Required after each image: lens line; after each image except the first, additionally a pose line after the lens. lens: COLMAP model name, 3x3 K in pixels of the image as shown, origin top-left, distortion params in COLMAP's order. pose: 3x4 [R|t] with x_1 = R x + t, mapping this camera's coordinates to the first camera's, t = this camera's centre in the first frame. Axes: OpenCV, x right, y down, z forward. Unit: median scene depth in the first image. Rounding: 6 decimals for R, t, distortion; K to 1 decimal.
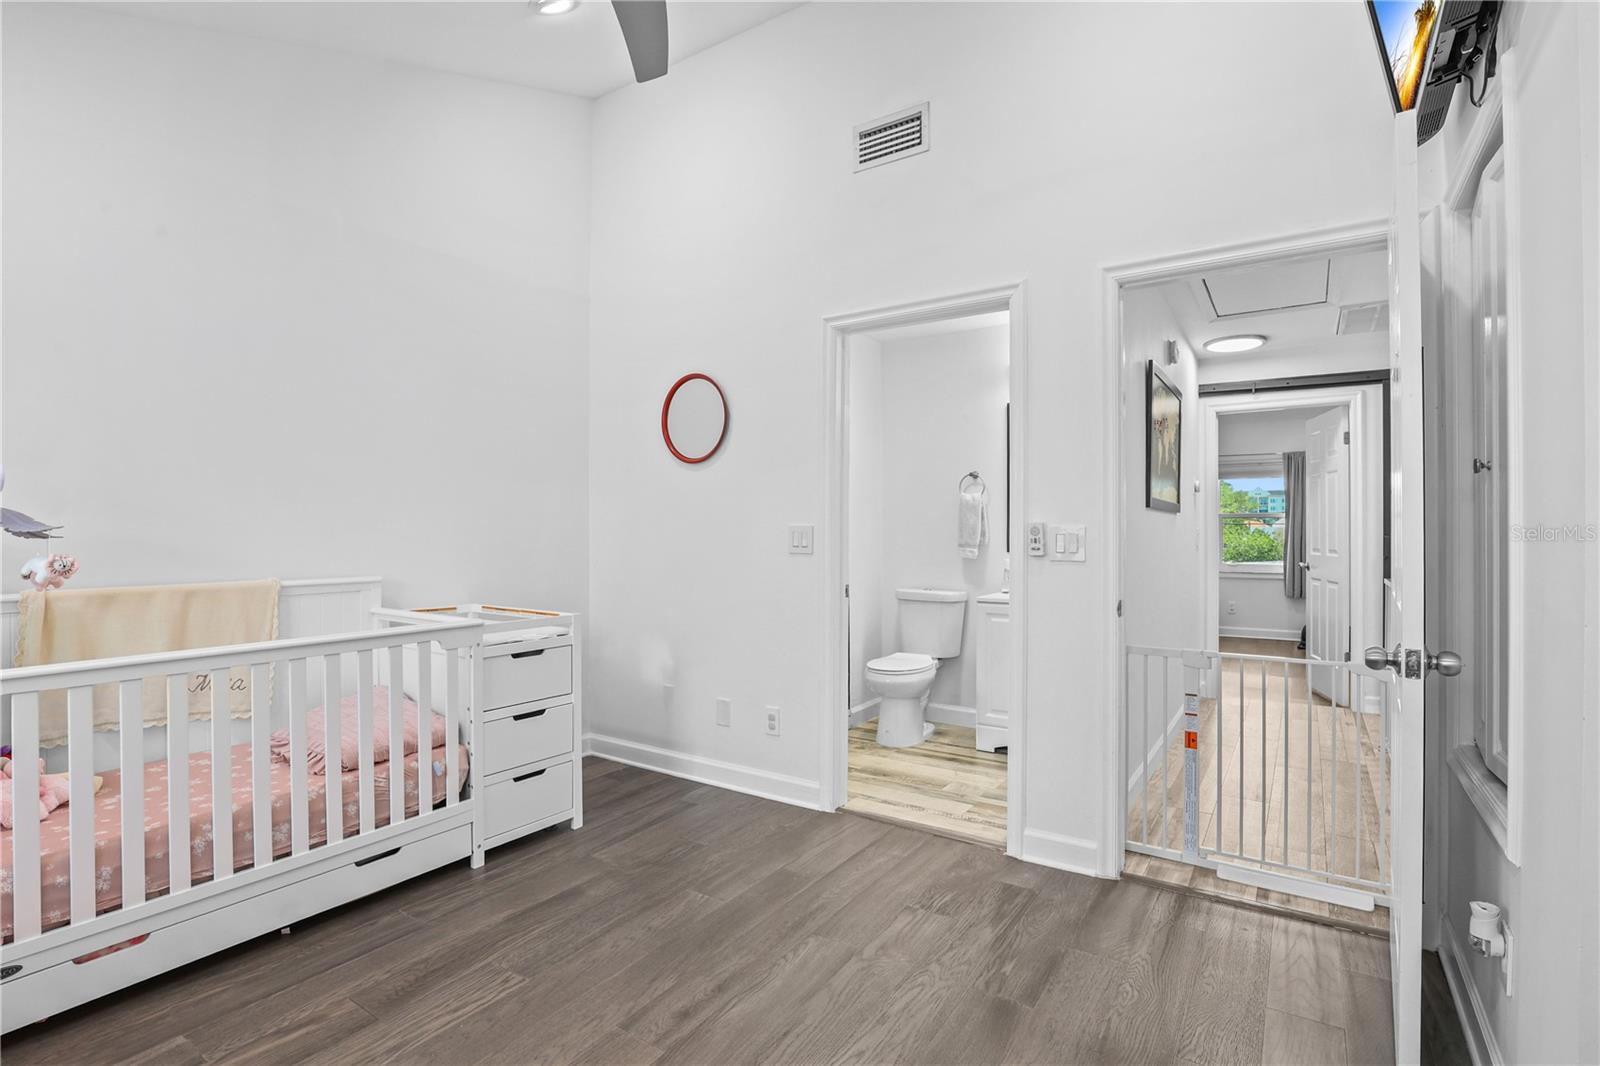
lens RADIAL K [[793.3, 0, 800.0], [0, 793.3, 533.0], [0, 0, 1]] dist [-0.046786, 0.000352]
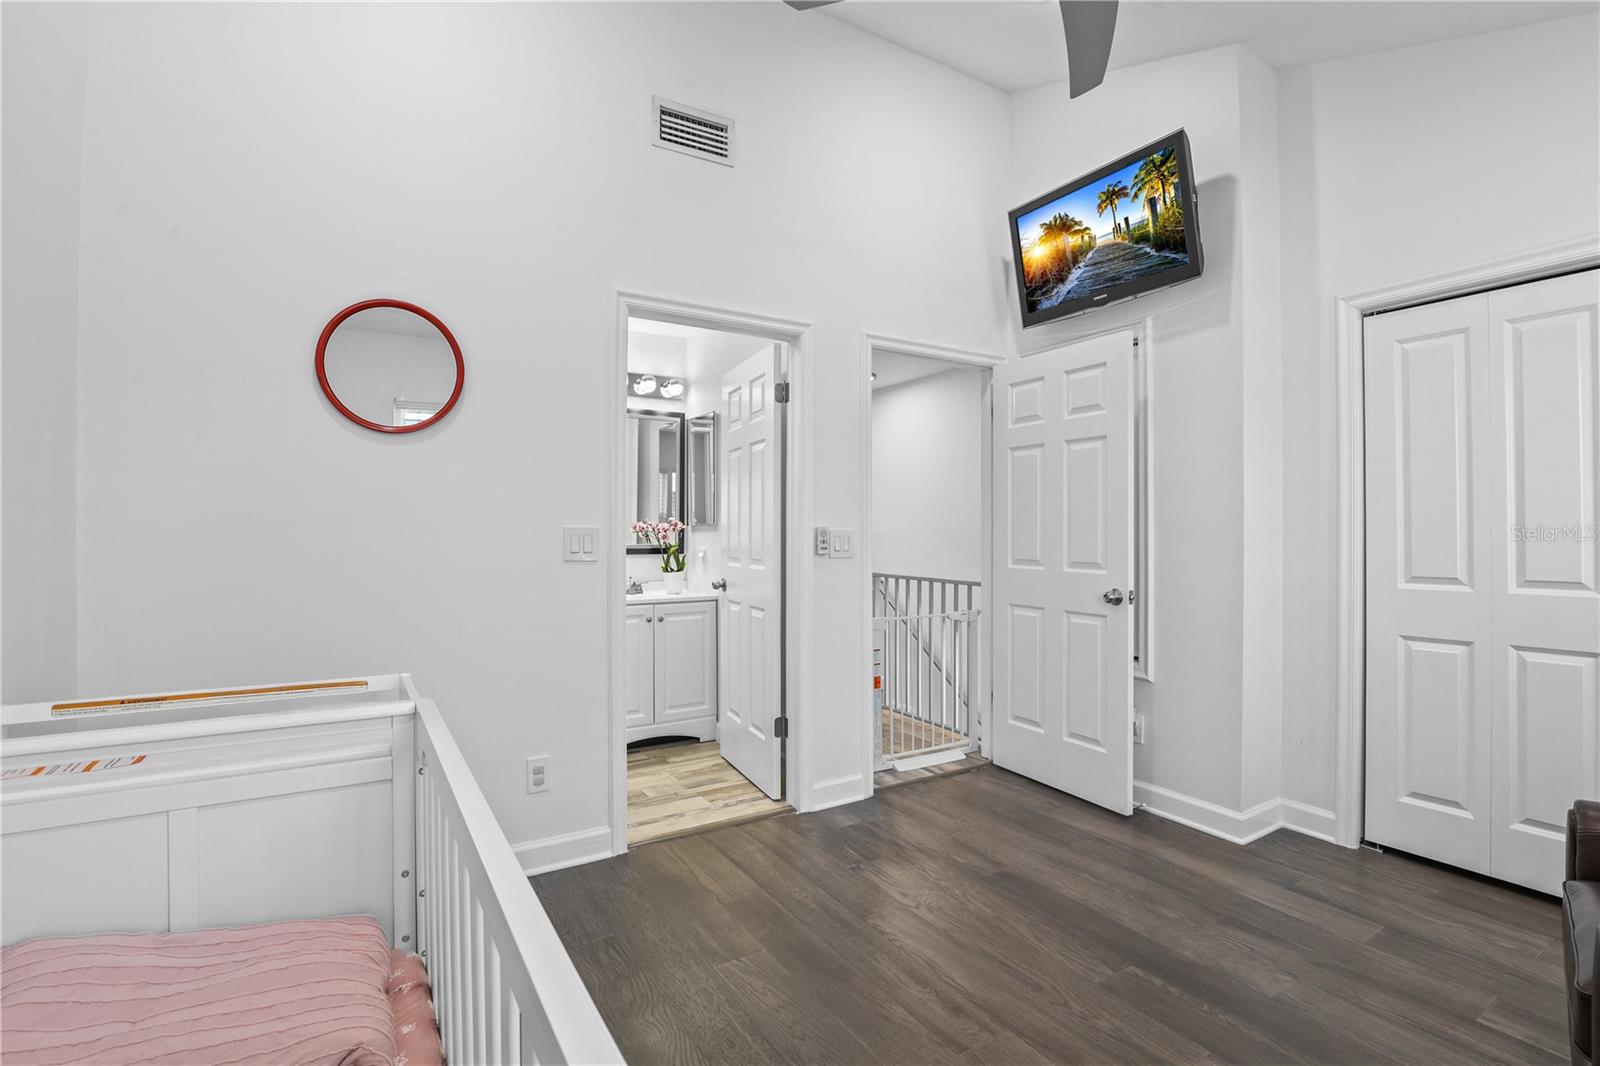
lens RADIAL K [[793.3, 0, 800.0], [0, 793.3, 533.0], [0, 0, 1]] dist [-0.046786, 0.000352]
pose [[0.371910, -0.003874, 0.928261, -0.842276], [0.005691, 0.999982, 0.001894, -0.005799], [-0.928251, 0.004578, 0.371926, 0.584009]]
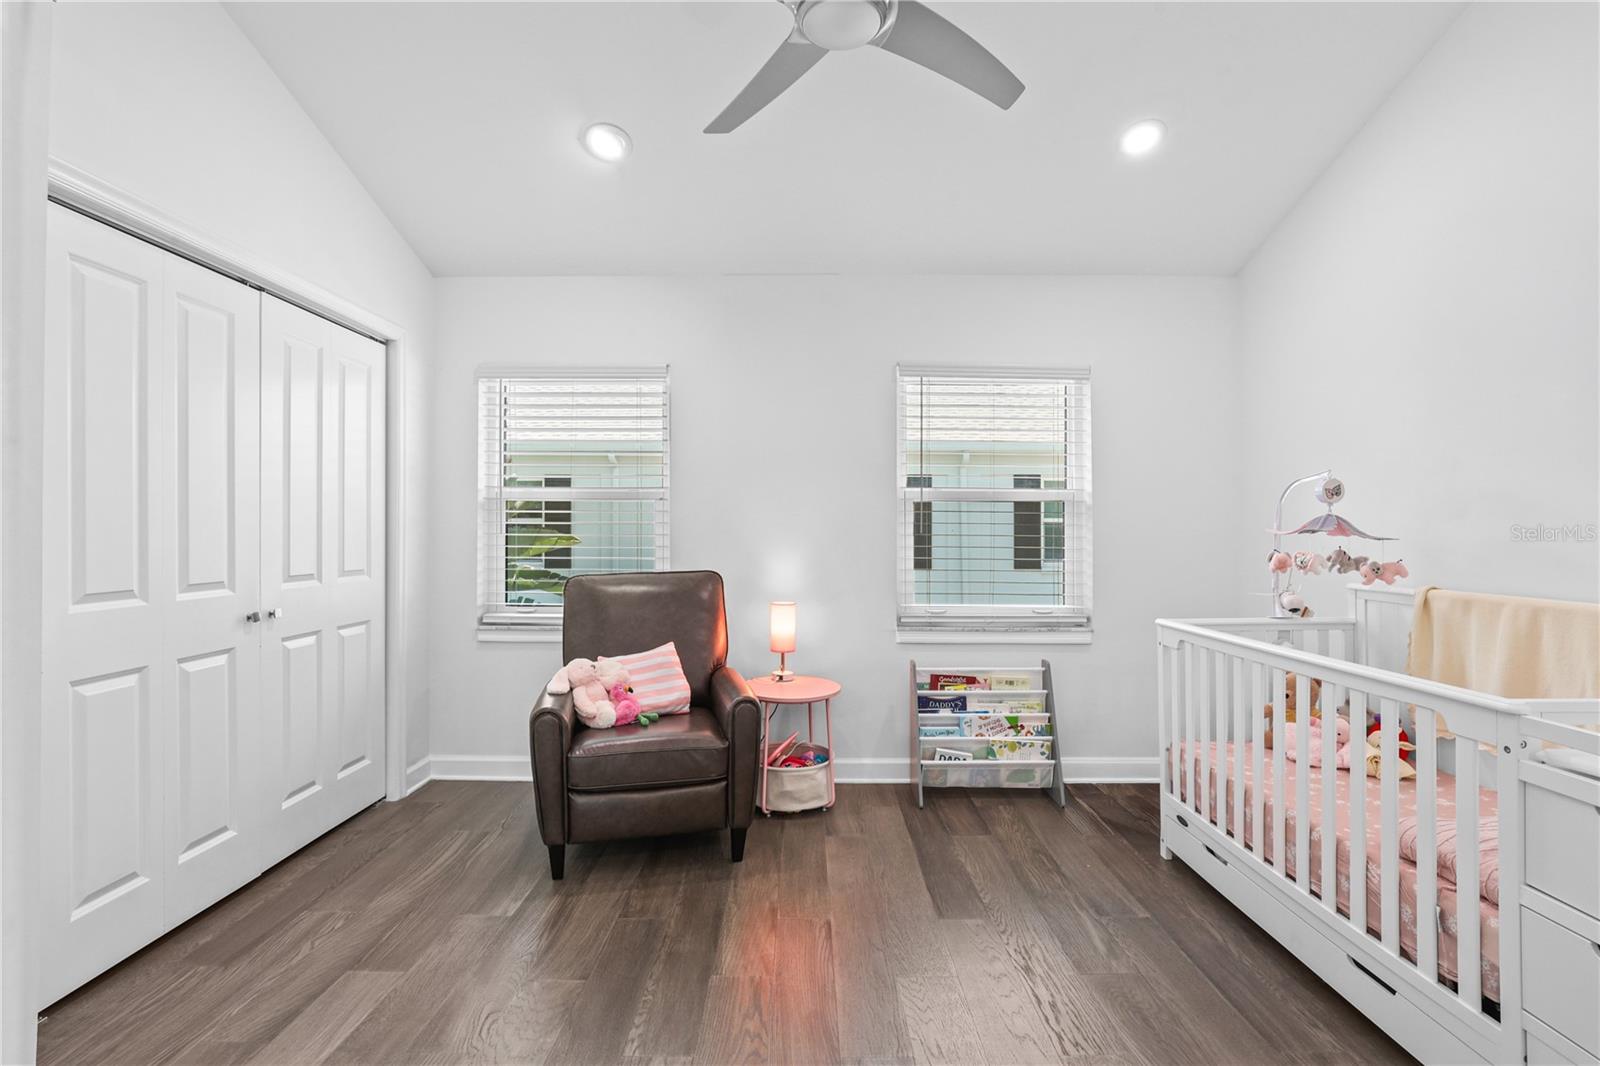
lens RADIAL K [[710.0, 0, 800.0], [0, 710.0, 533.0], [0, 0, 1]] dist [-0.035780, 0.003990]
pose [[-0.819730, 0.003696, -0.572739, 0.260921], [-0.003488, 0.999928, 0.011445, -0.009514], [0.572740, 0.011379, -0.819658, 1.143263]]
